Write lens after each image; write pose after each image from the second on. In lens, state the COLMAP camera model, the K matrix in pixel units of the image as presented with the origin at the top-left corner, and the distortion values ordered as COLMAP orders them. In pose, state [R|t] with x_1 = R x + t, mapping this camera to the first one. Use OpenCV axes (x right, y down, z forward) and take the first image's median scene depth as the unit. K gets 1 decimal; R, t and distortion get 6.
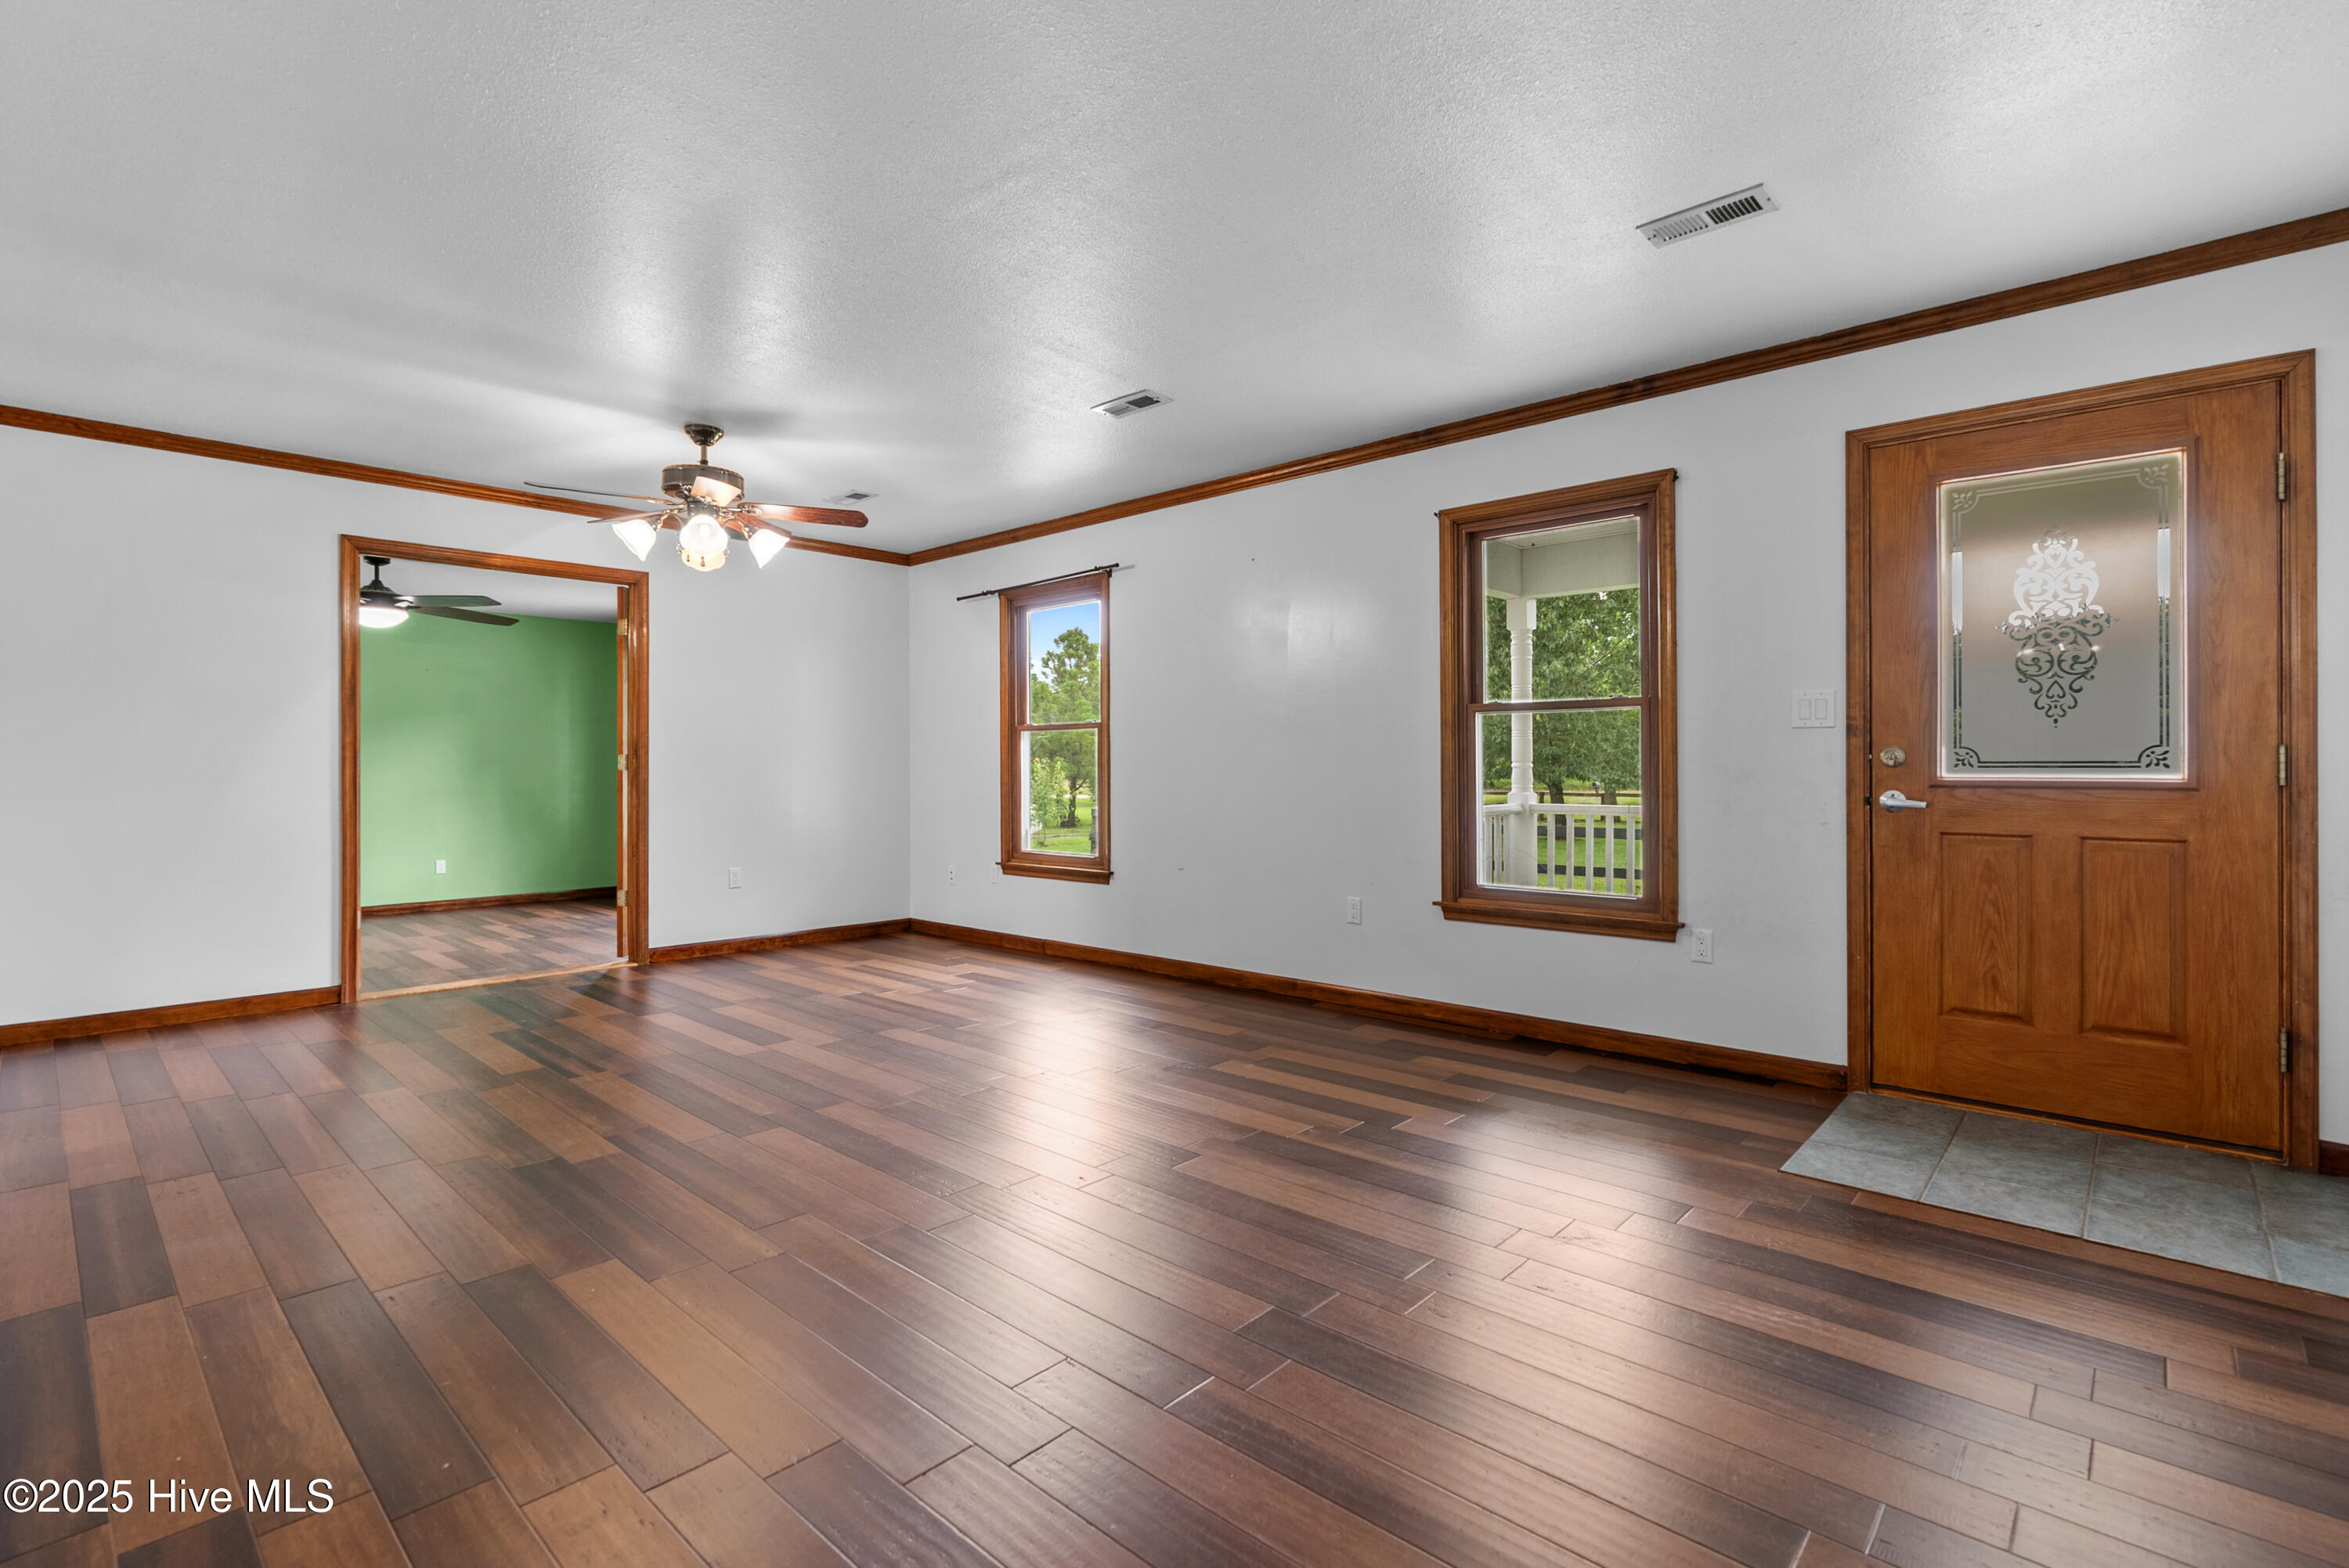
lens RADIAL K [[1075.1, 0, 1174.2], [0, 1075.1, 775.3], [0, 0, 1]] dist [-0.004390, -0.000142]
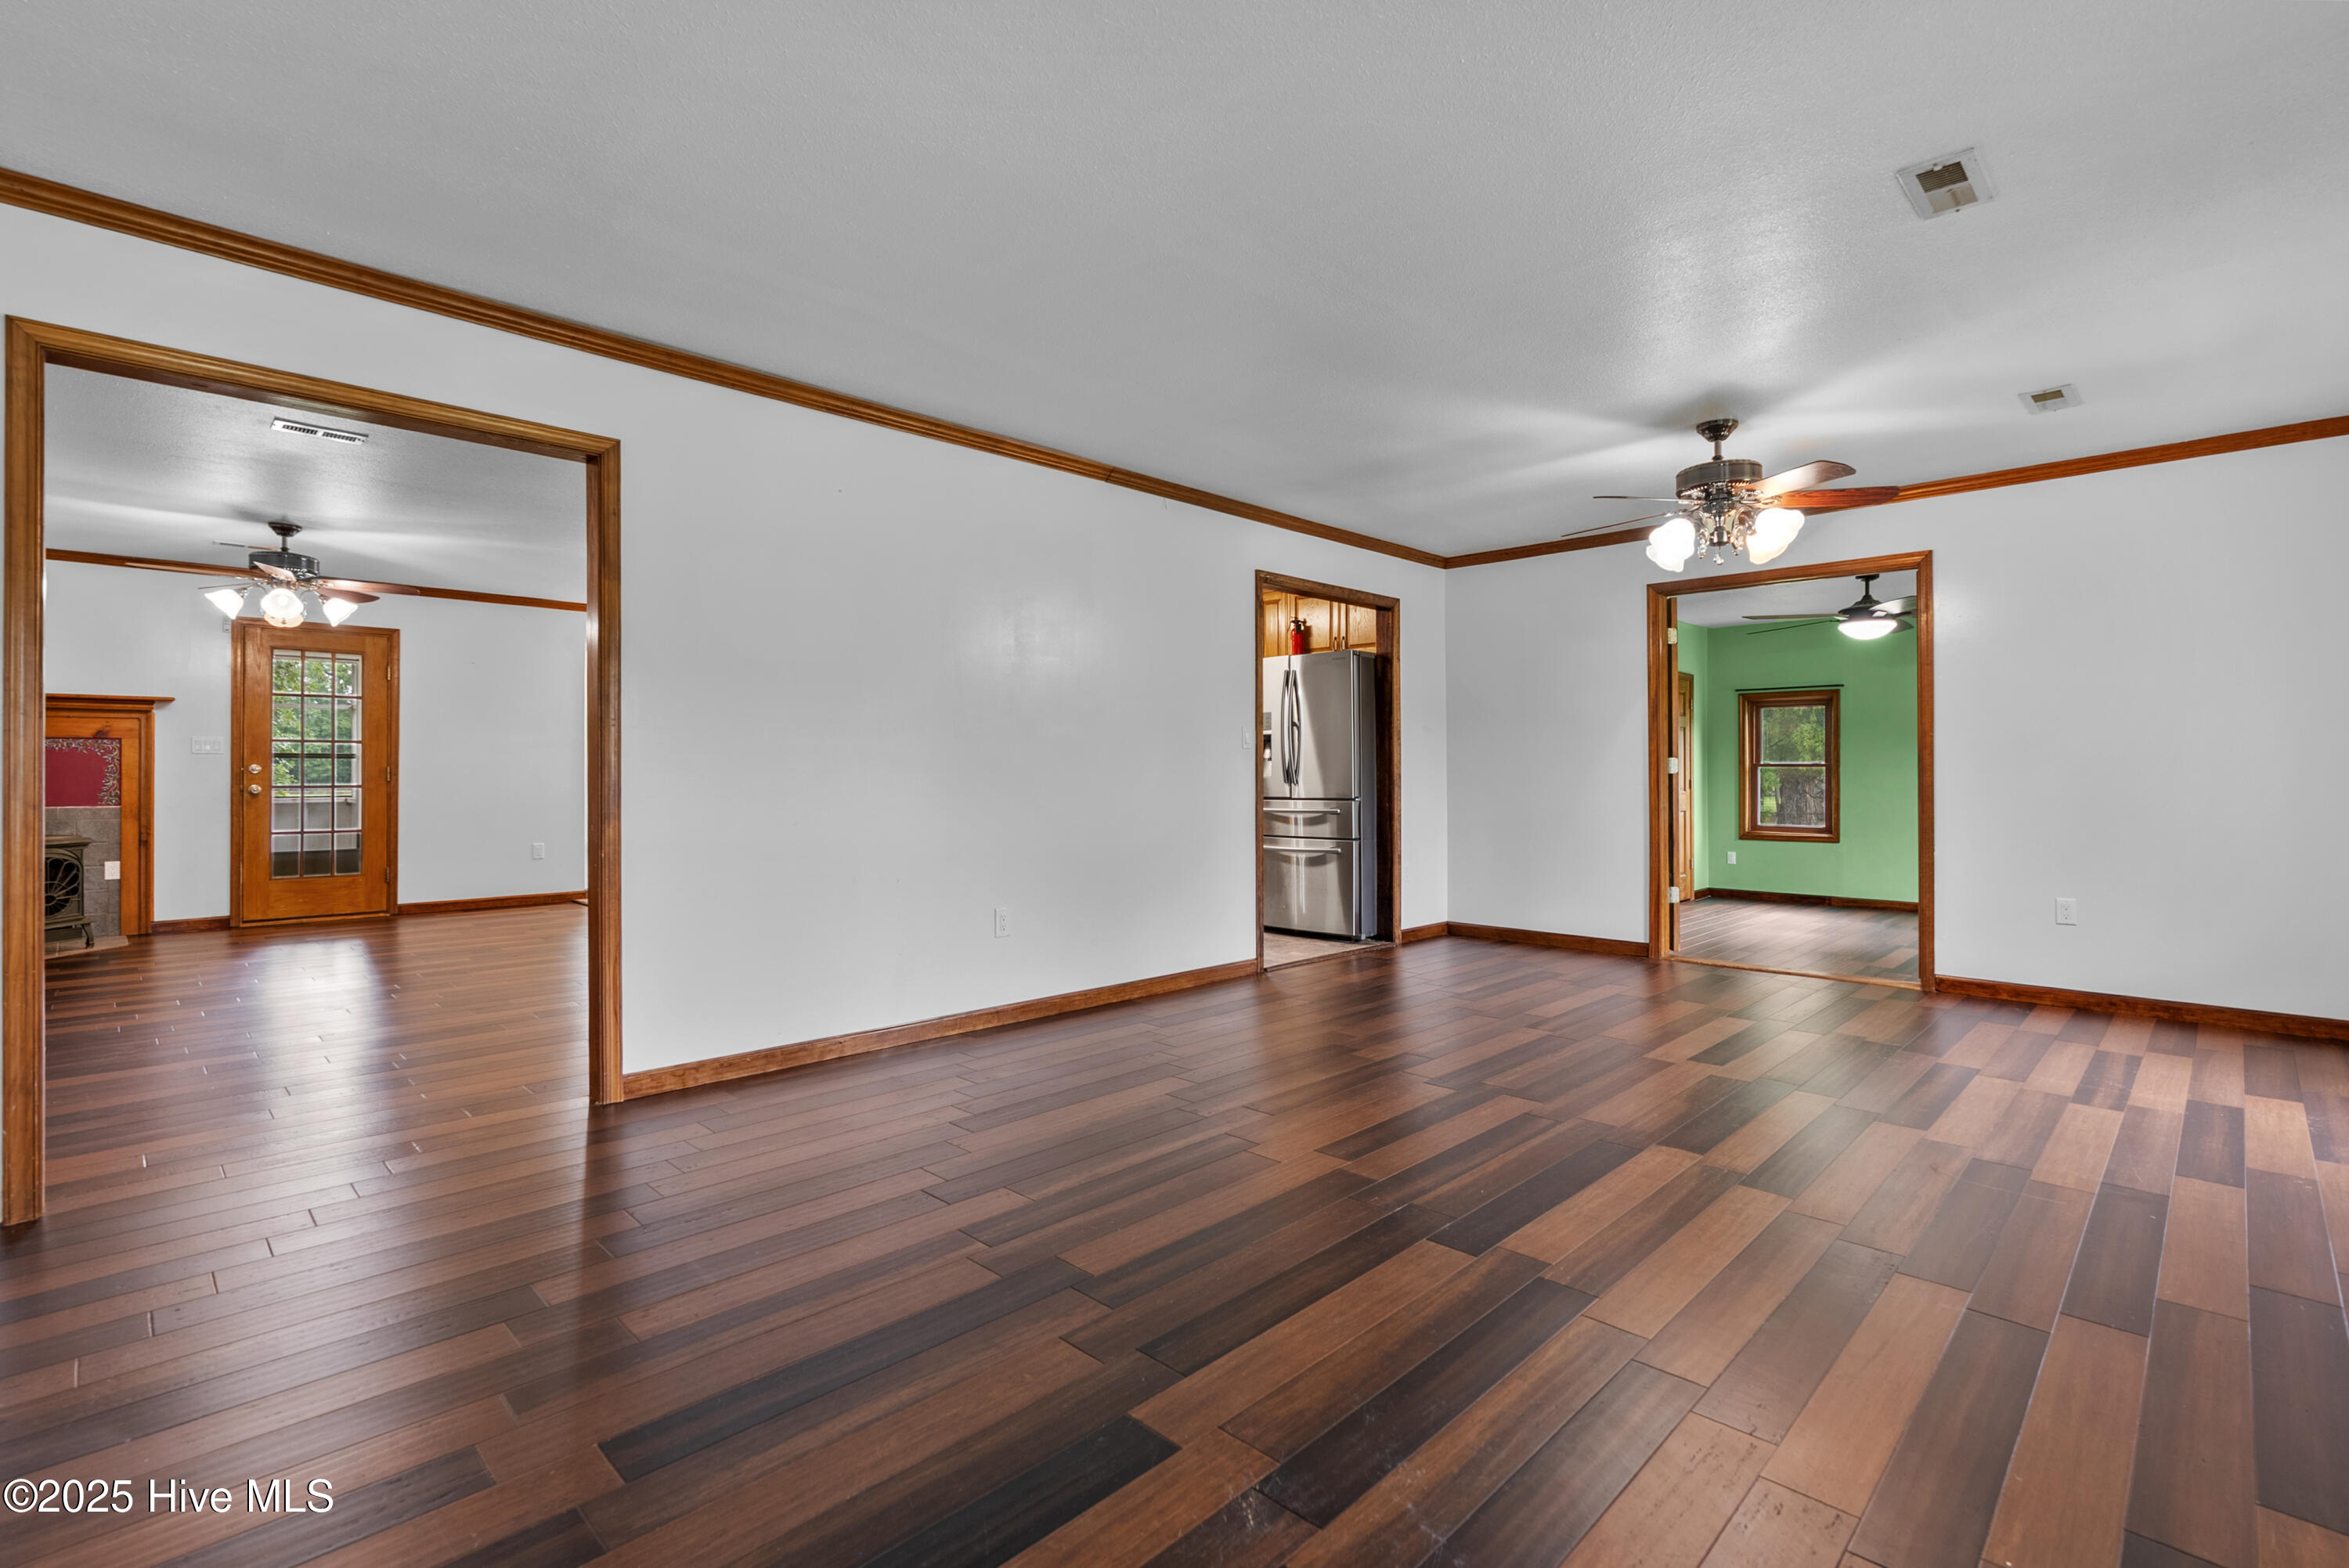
lens RADIAL K [[1075.1, 0, 1174.3], [0, 1075.1, 768.1], [0, 0, 1]] dist [-0.004390, -0.000142]
pose [[-0.033625, -0.000835, -0.999434, 0.502470], [-0.010644, 0.999943, -0.000478, -0.002276], [0.999378, 0.010622, -0.033632, 0.489576]]
